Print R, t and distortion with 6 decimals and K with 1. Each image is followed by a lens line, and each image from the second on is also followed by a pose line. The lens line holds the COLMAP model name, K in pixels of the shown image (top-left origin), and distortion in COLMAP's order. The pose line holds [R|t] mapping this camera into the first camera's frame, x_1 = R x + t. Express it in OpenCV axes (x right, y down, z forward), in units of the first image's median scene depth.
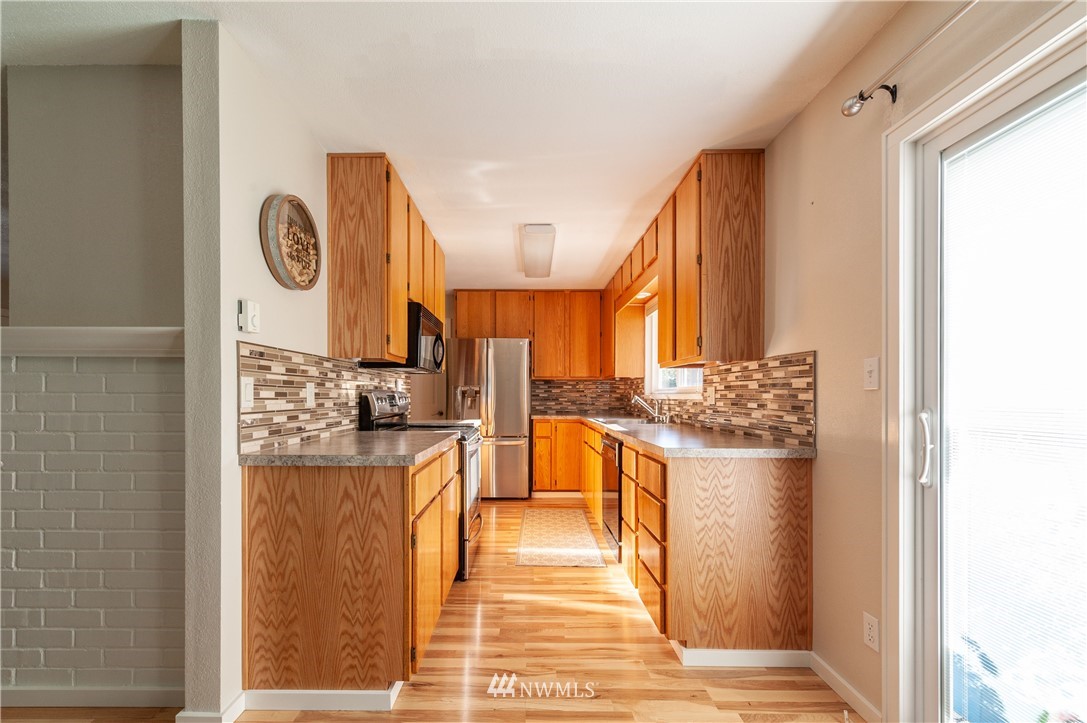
lens RADIAL K [[438.7, 0, 509.0], [0, 438.7, 399.3], [0, 0, 1]] dist [0.014054, -0.000003]
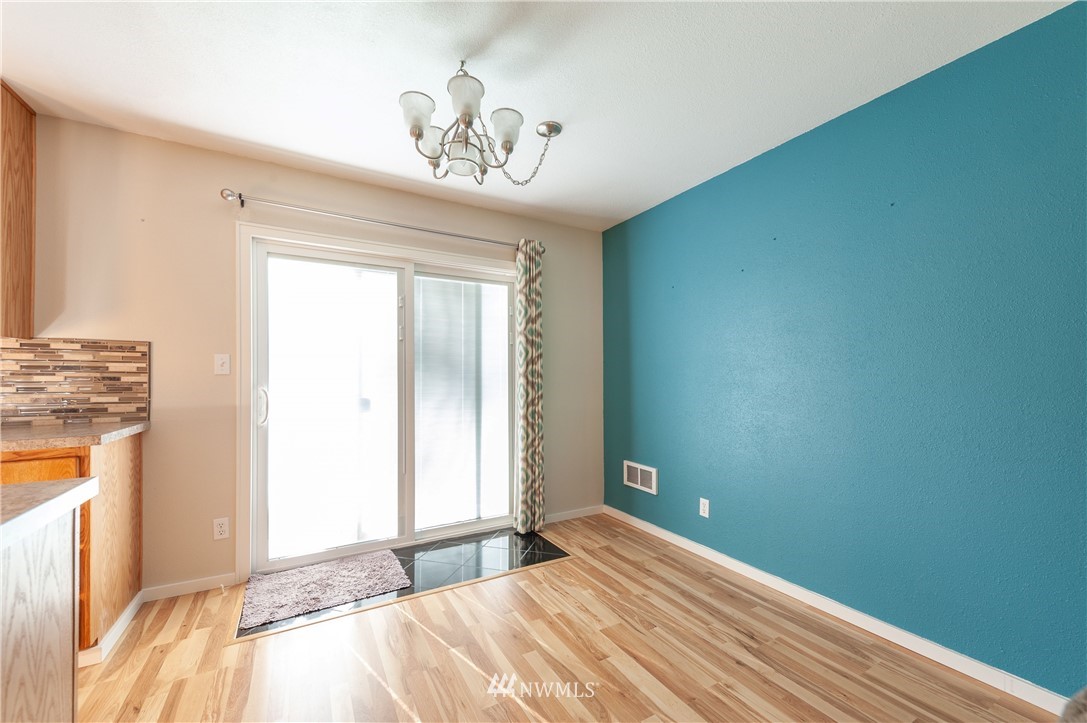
lens RADIAL K [[414.8, 0, 558.4], [0, 414.8, 373.2], [0, 0, 1]] dist [0.000118, -0.000053]
pose [[-0.522631, 0.005601, 0.852541, -0.837644], [0.004657, 0.999982, -0.003716, -0.011907], [-0.852546, 0.002028, -0.522648, 0.592875]]
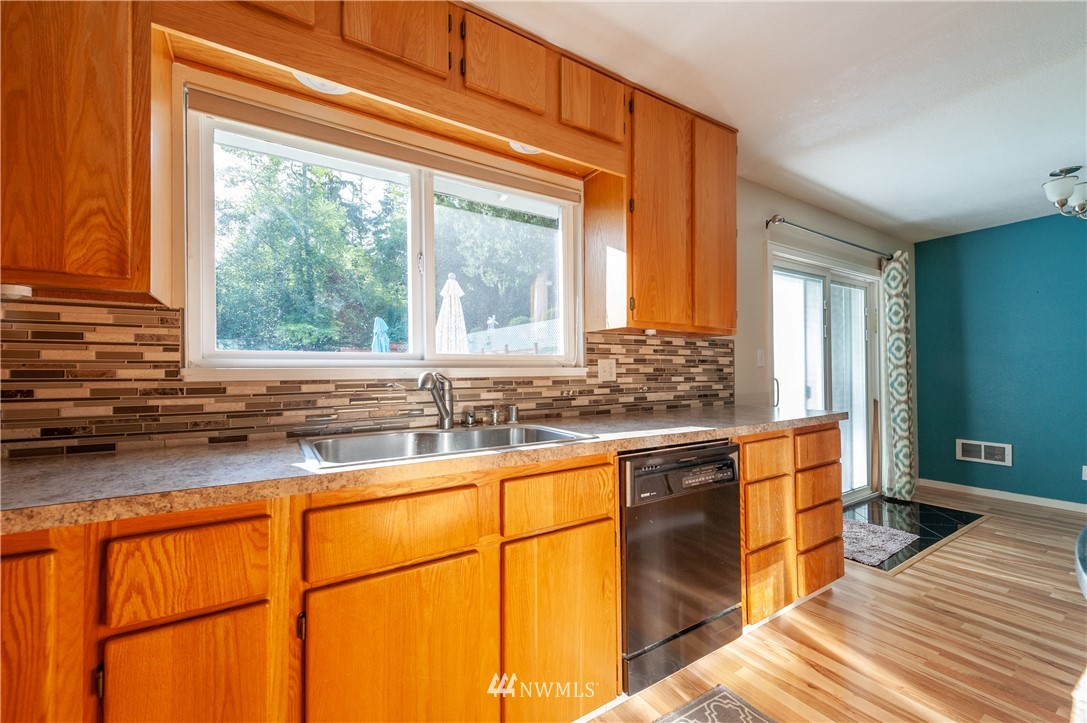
lens RADIAL K [[429.0, 0, 543.5], [0, 429.0, 361.5], [0, 0, 1]] dist [0.006548, -0.000049]
pose [[-0.563288, 0.008856, 0.826213, -0.149286], [0.005859, 0.999960, -0.006724, -0.028163], [-0.826240, 0.001054, -0.563317, 2.223113]]
